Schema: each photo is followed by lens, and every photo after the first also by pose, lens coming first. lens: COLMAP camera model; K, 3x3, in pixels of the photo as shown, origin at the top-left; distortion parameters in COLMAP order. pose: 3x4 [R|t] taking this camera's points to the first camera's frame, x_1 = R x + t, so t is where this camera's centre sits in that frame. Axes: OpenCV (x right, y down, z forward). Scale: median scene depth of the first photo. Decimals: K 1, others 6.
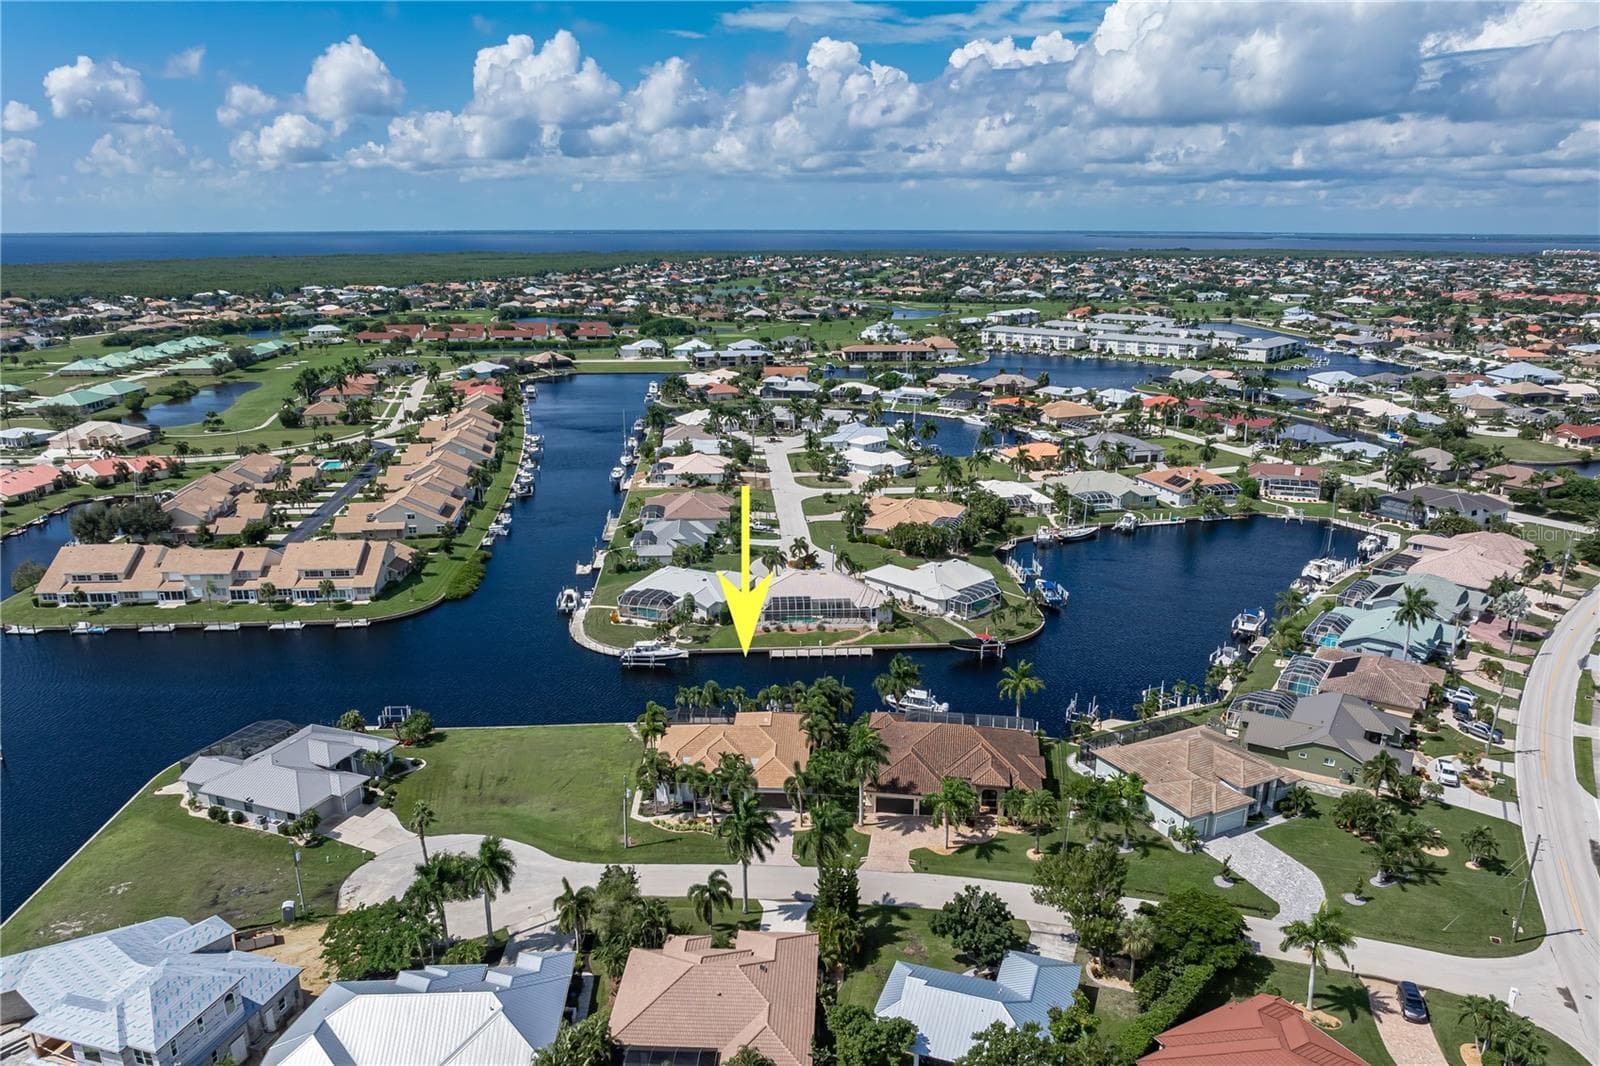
lens RADIAL K [[1142.1, 0, 800.0], [0, 1142.1, 533.0], [0, 0, 1]] dist [-0.030411, 0.014879]
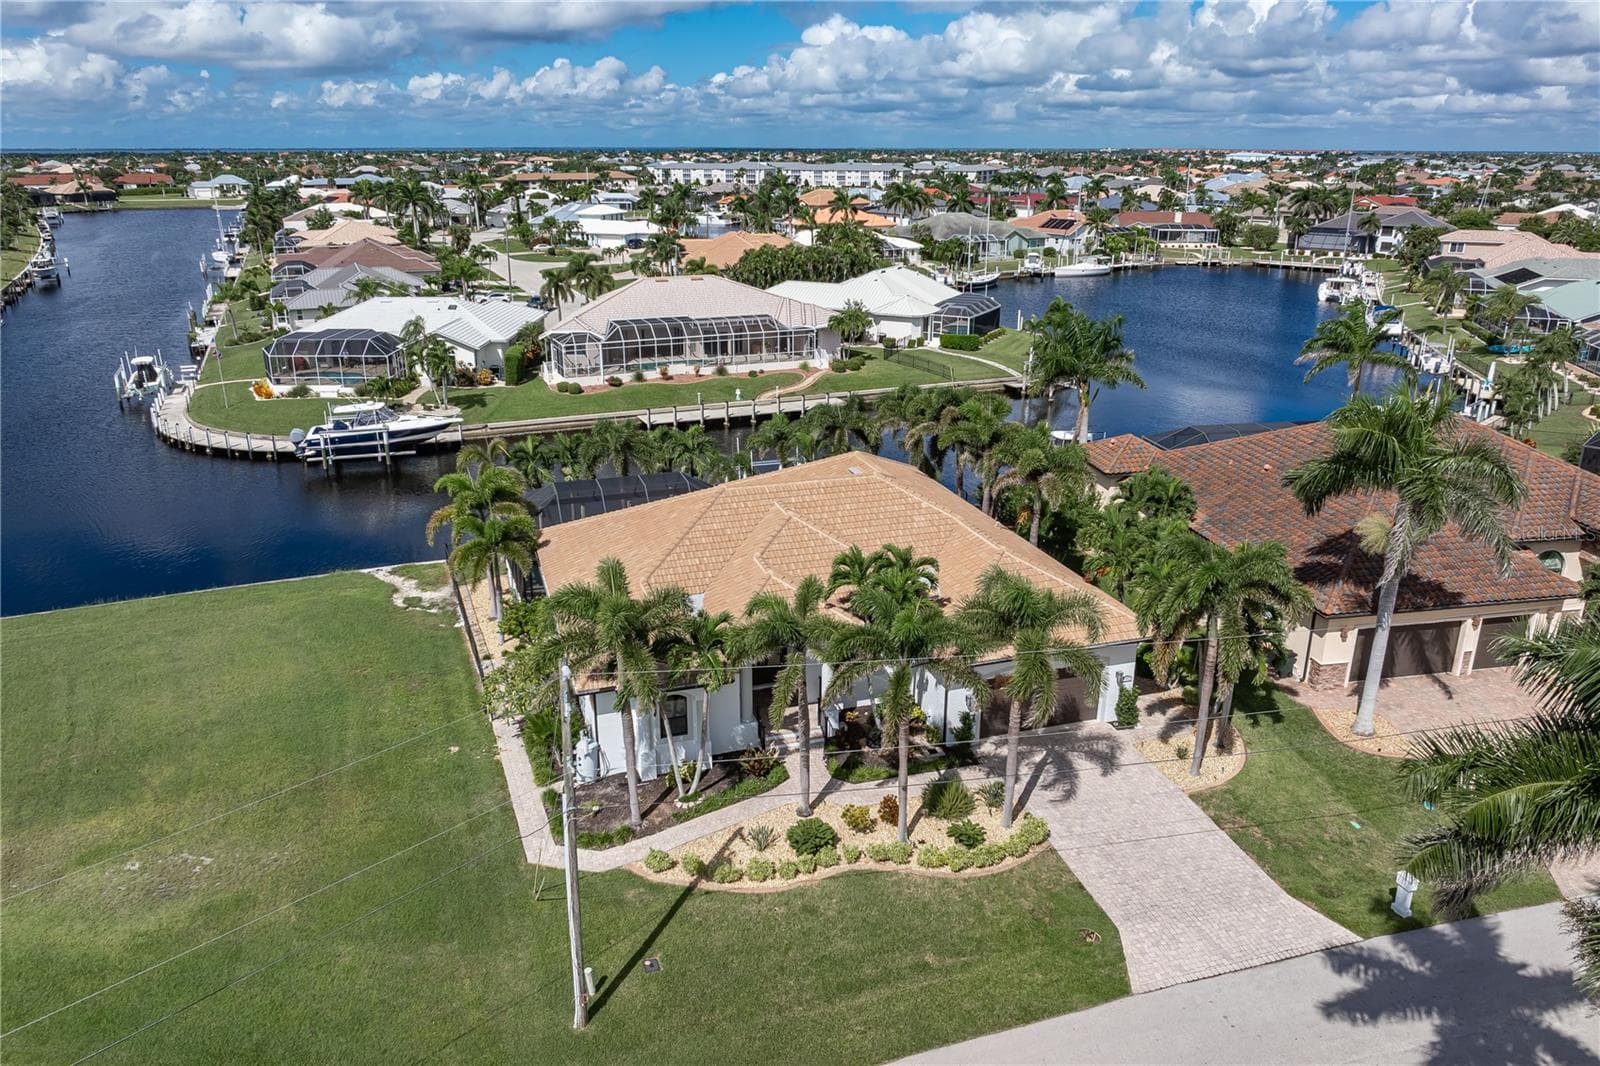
lens RADIAL K [[1142.1, 0, 800.0], [0, 1142.1, 533.0], [0, 0, 1]] dist [-0.030411, 0.014879]
pose [[0.944719, -0.110506, 0.308697, -0.101545], [0.088833, 0.992545, 0.083447, 0.106535], [-0.315617, -0.051411, 0.947493, 0.484141]]
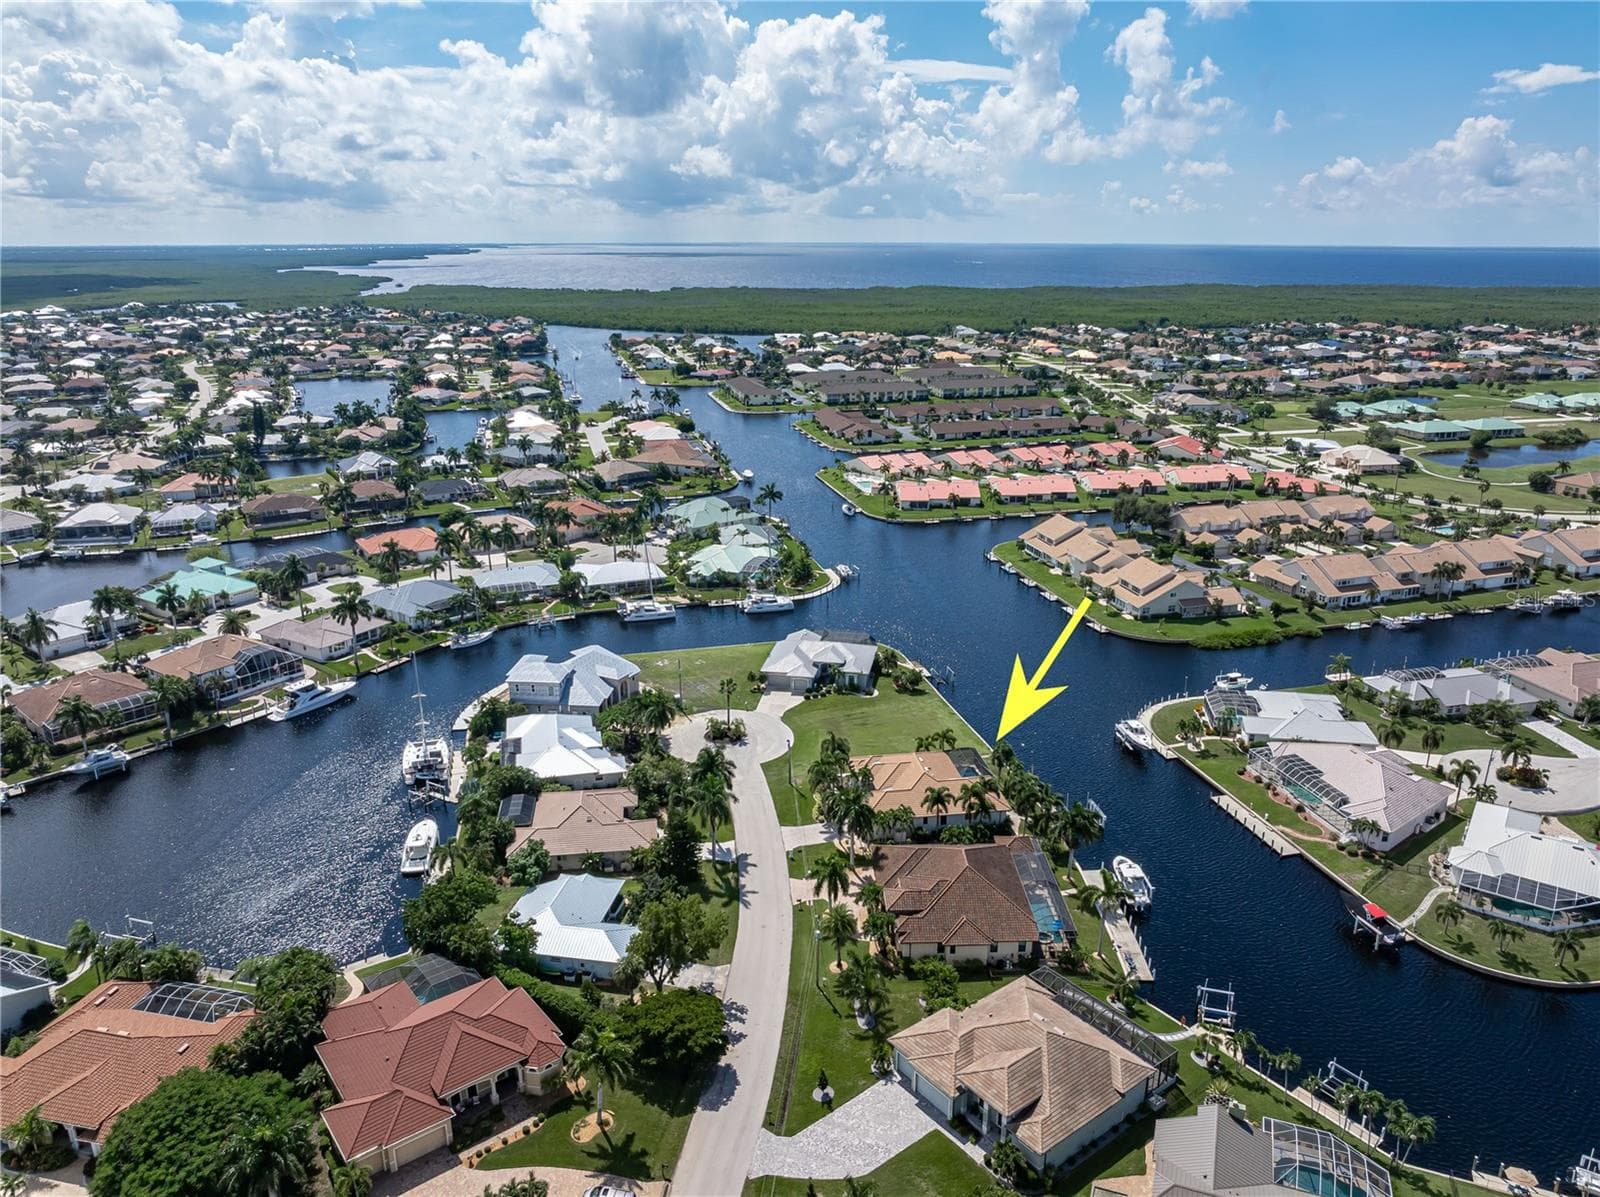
lens RADIAL K [[1122.1, 0, 800.0], [0, 1122.1, 598.5], [0, 0, 1]] dist [-0.027368, 0.007252]
pose [[0.150005, 0.300789, -0.941820, 0.640946], [-0.251247, 0.932924, 0.257931, -0.167290], [0.956229, 0.197938, 0.215515, 0.405382]]
